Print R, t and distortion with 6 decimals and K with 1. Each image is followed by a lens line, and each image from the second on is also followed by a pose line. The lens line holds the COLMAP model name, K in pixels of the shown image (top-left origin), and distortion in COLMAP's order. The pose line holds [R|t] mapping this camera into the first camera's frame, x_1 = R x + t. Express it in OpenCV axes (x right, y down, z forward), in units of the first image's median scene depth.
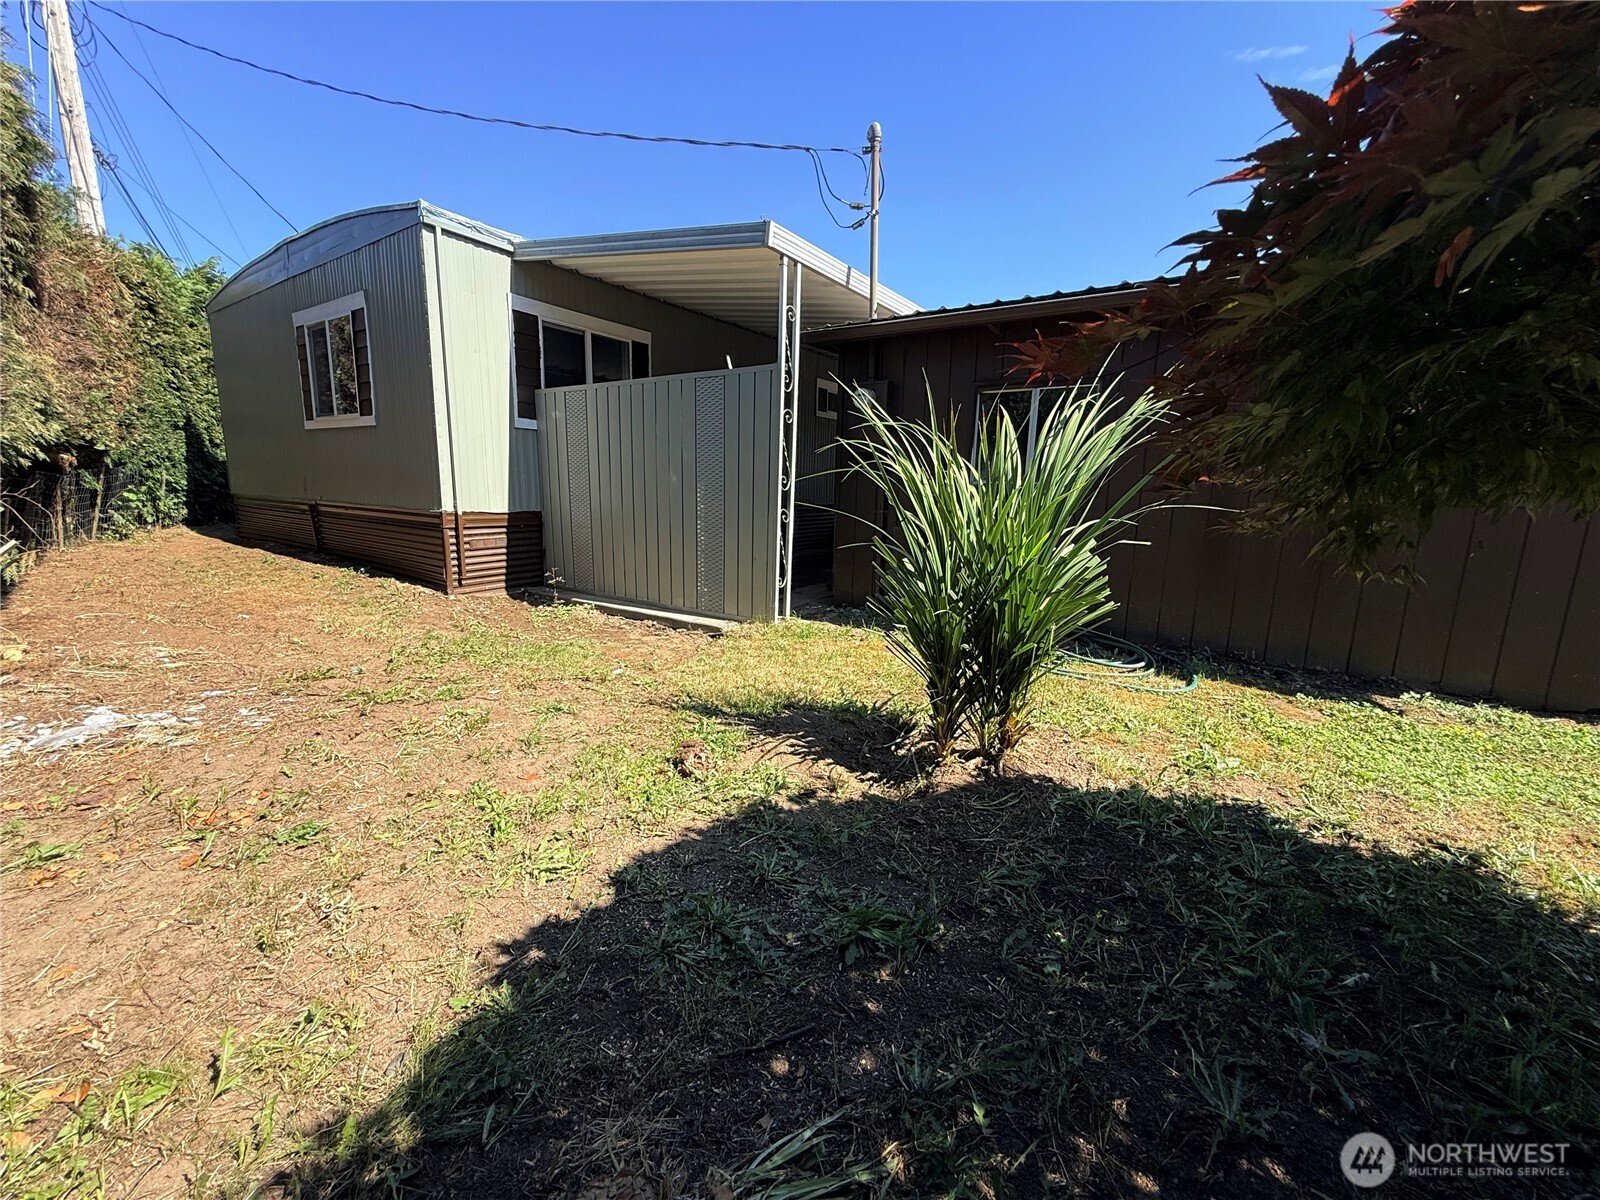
lens RADIAL K [[638.4, 0, 795.4], [0, 638.4, 602.6], [0, 0, 1]] dist [0.000382, -0.000176]
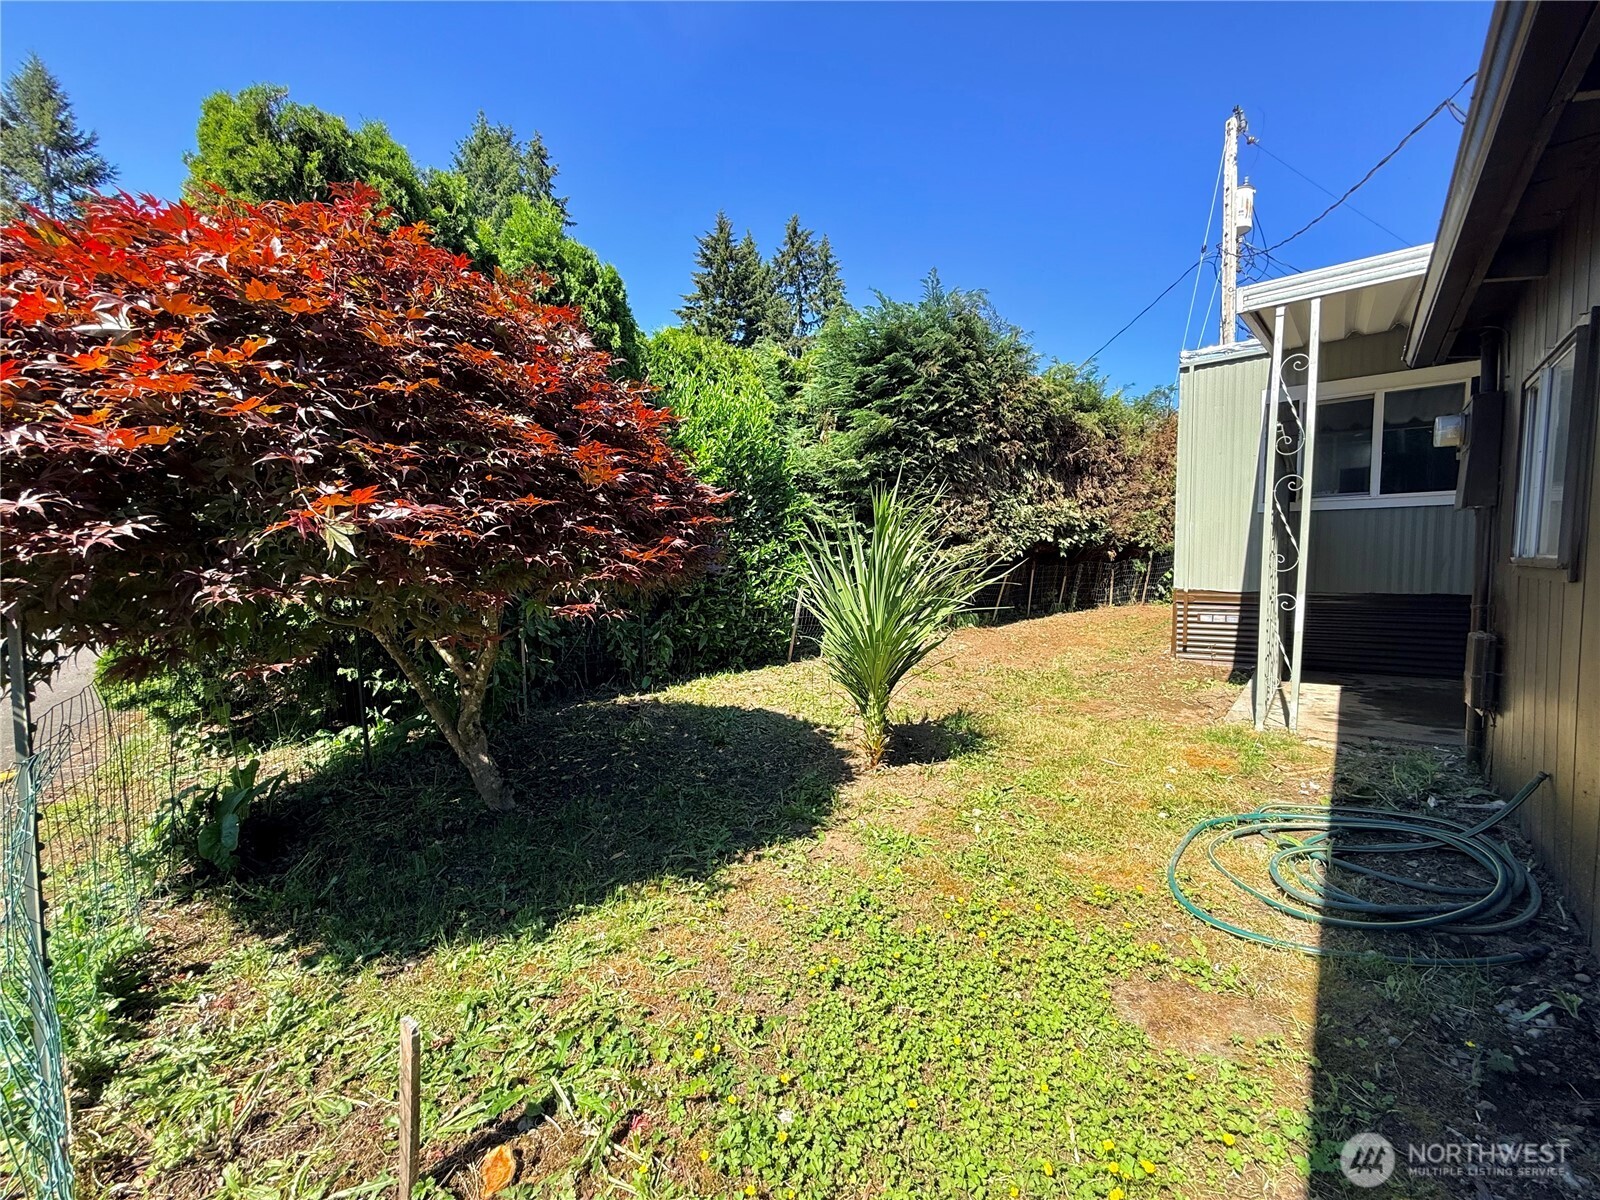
lens RADIAL K [[638.4, 0, 795.0], [0, 638.4, 601.1], [0, 0, 1]] dist [0.000382, -0.000176]
pose [[-0.111073, 0.046763, -0.992711, 0.763429], [-0.174695, 0.982420, 0.065825, -0.072788], [0.978337, 0.180734, -0.100951, 0.420448]]
